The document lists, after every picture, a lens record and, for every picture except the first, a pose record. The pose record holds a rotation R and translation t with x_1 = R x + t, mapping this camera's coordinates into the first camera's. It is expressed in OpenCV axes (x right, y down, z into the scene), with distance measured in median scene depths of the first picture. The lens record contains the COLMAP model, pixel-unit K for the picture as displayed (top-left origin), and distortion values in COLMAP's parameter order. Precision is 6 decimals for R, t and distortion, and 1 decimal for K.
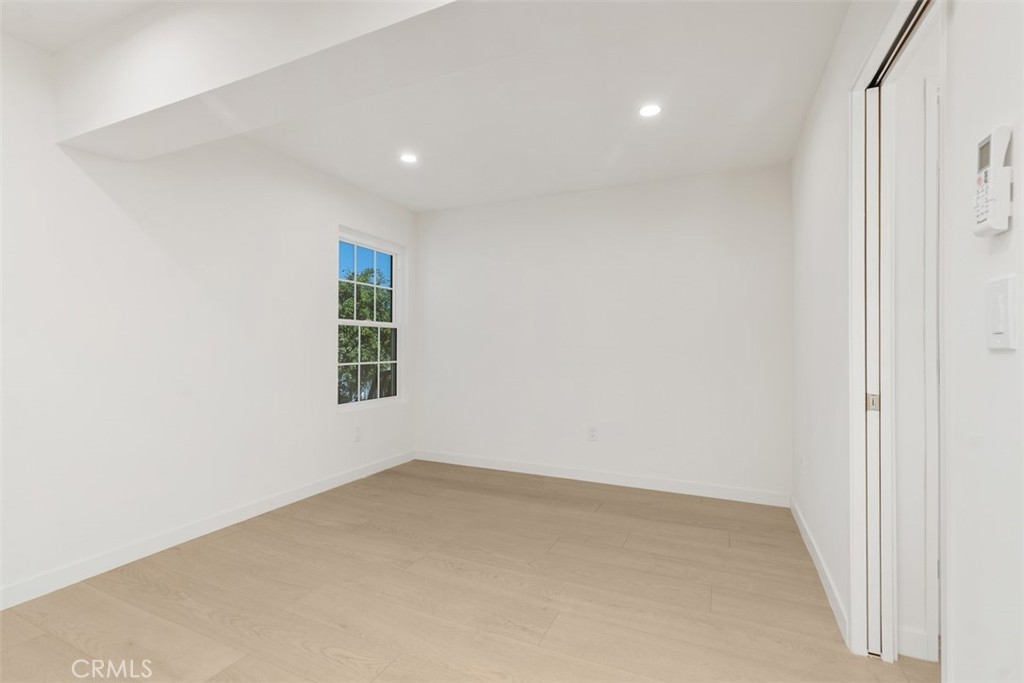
lens RADIAL K [[464.6, 0, 507.9], [0, 464.6, 339.2], [0, 0, 1]] dist [0.010165, -0.001564]
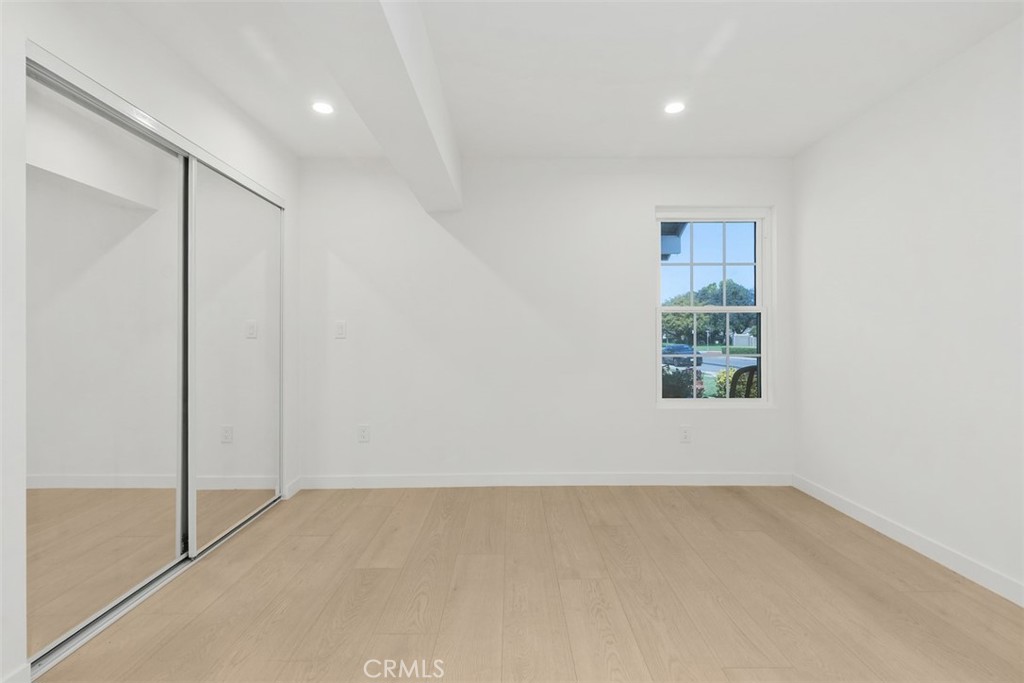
lens RADIAL K [[464.6, 0, 509.6], [0, 464.6, 337.5], [0, 0, 1]] dist [0.010165, -0.001564]
pose [[0.420112, -0.009205, -0.907426, 0.357723], [0.019982, 0.999800, -0.000891, 0.012884], [0.907252, -0.017758, 0.420212, 0.337325]]
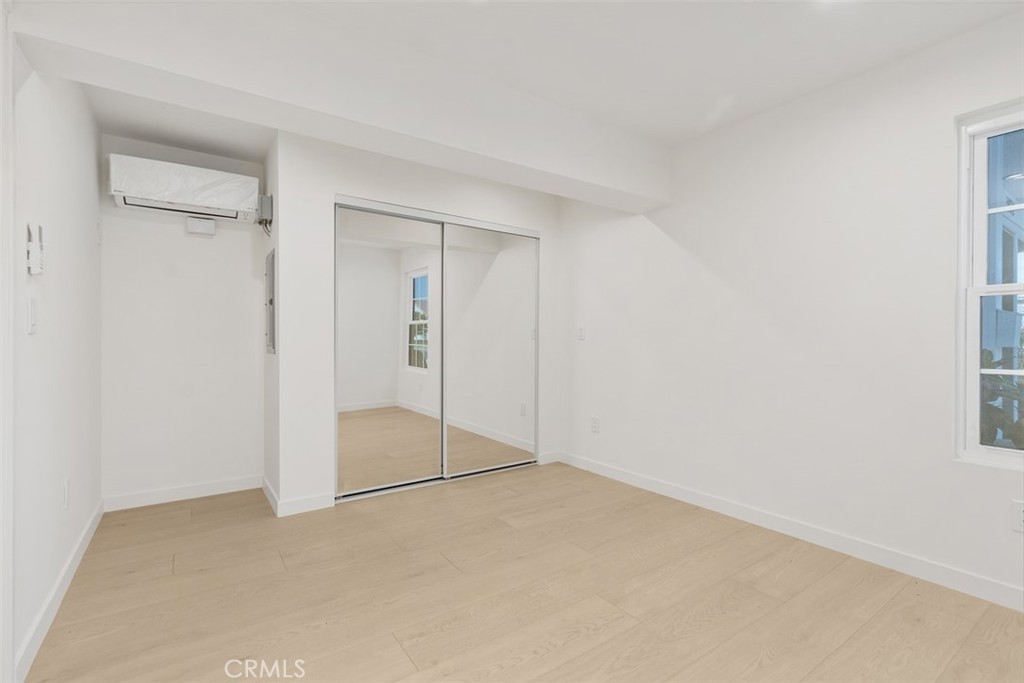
lens RADIAL K [[464.6, 0, 510.4], [0, 464.6, 334.6], [0, 0, 1]] dist [0.010165, -0.001564]
pose [[-0.499115, -0.012735, -0.866442, 0.383005], [0.006441, 0.999810, -0.018405, 0.018461], [0.866512, -0.014767, -0.498939, 0.816274]]
